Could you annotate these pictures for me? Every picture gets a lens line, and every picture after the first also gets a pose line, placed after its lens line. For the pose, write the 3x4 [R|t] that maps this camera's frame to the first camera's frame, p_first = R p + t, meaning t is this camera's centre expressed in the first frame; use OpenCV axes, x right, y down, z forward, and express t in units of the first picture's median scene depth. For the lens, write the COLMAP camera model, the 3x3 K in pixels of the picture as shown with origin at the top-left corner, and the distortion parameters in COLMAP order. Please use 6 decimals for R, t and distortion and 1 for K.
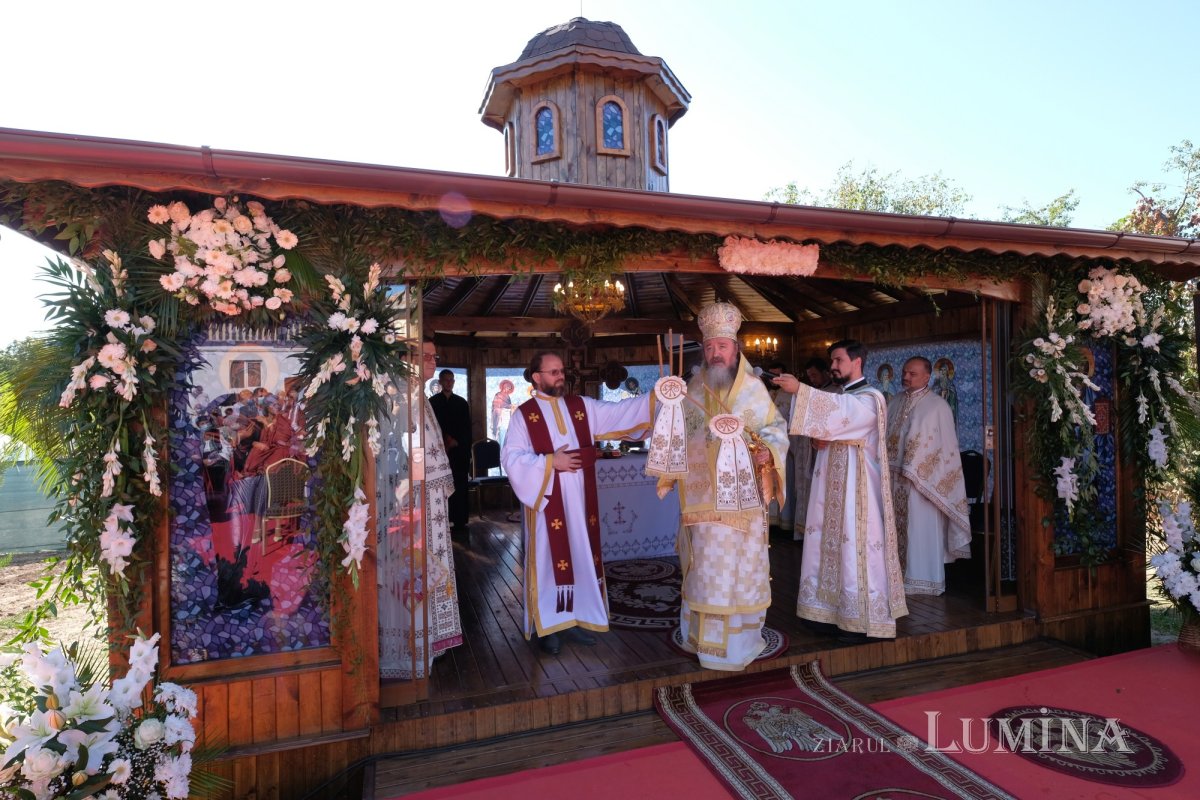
lens RADIAL K [[592.7, 0, 600.0], [0, 592.7, 400.0], [0, 0, 1]] dist [-0.003041, 0.000474]
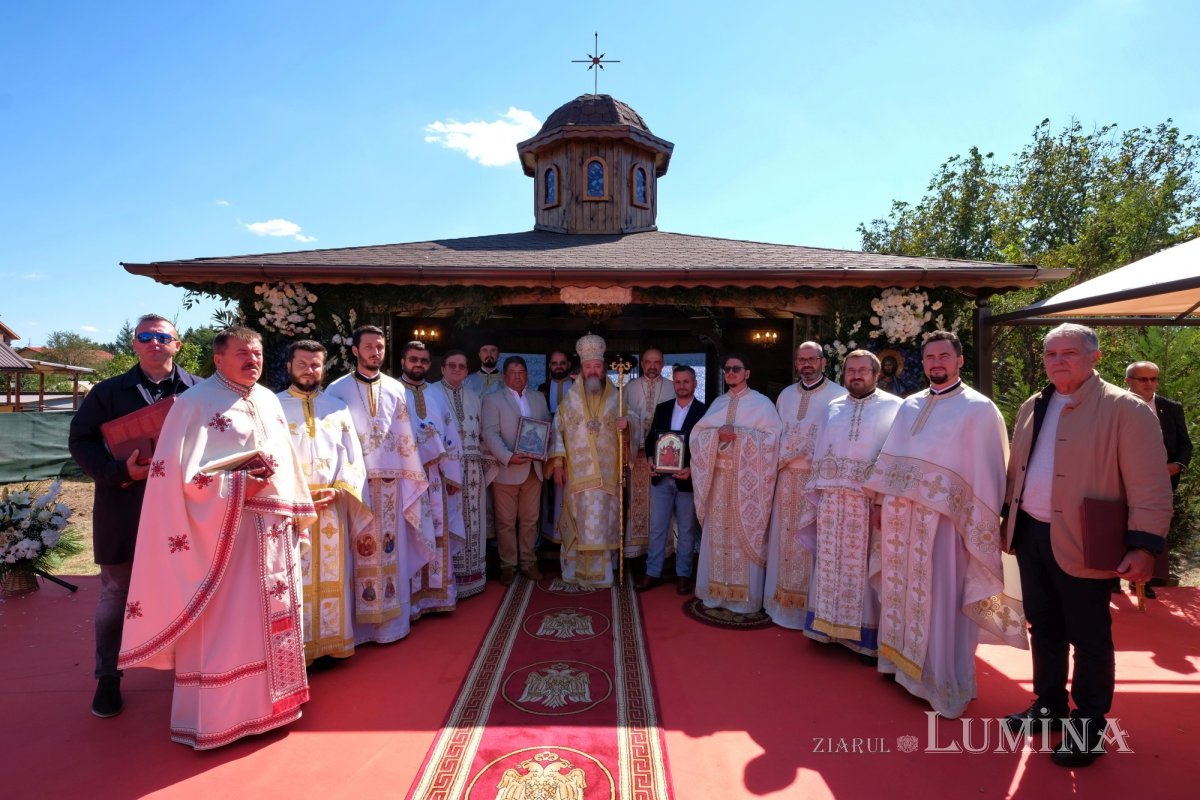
lens RADIAL K [[560.5, 0, 592.0], [0, 560.5, 393.8], [0, 0, 1]] dist [-0.001548, 0.000338]
pose [[0.954533, 0.032581, -0.296320, 0.413667], [-0.024866, 0.999248, 0.029767, -0.012620], [0.297067, -0.021045, 0.954625, -0.233163]]
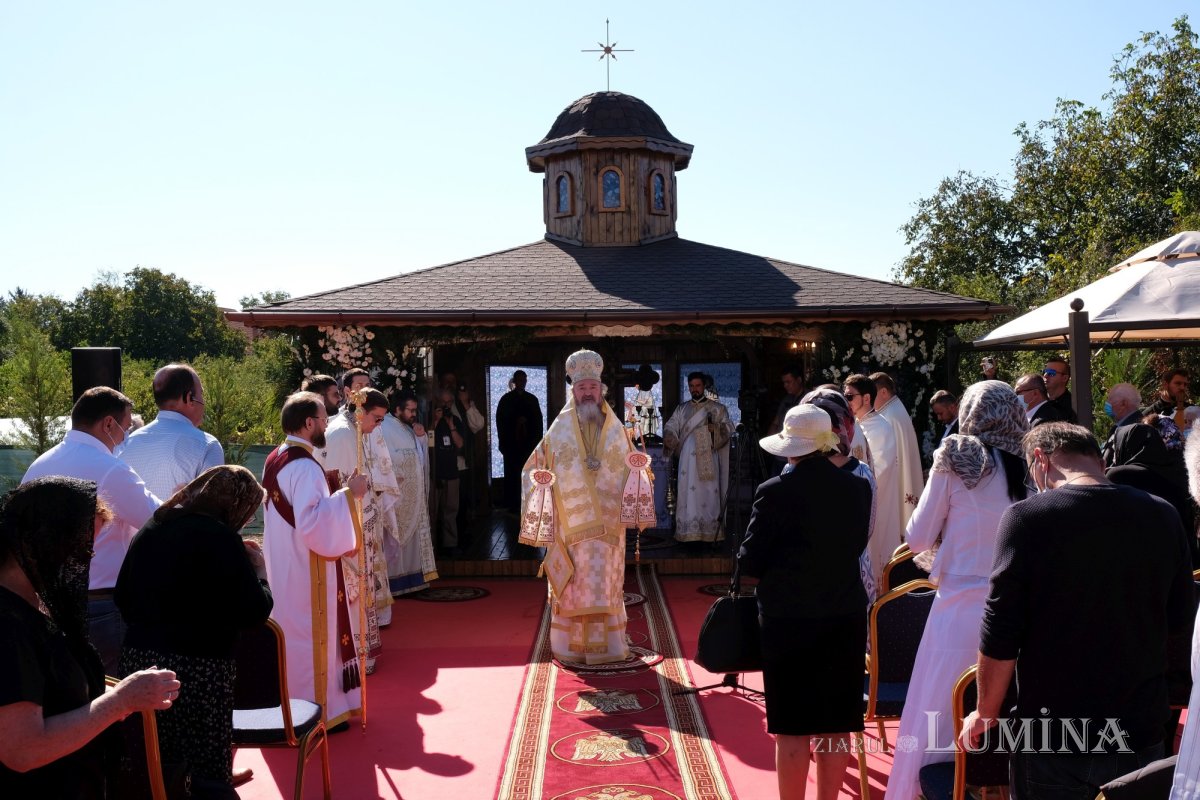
lens RADIAL K [[908.6, 0, 595.3], [0, 908.6, 398.8], [0, 0, 1]] dist [-0.029430, 0.029069]
pose [[0.956772, 0.013044, -0.290545, 0.573805], [-0.008380, 0.999815, 0.017290, -0.042676], [0.290717, -0.014108, 0.956705, -0.910644]]
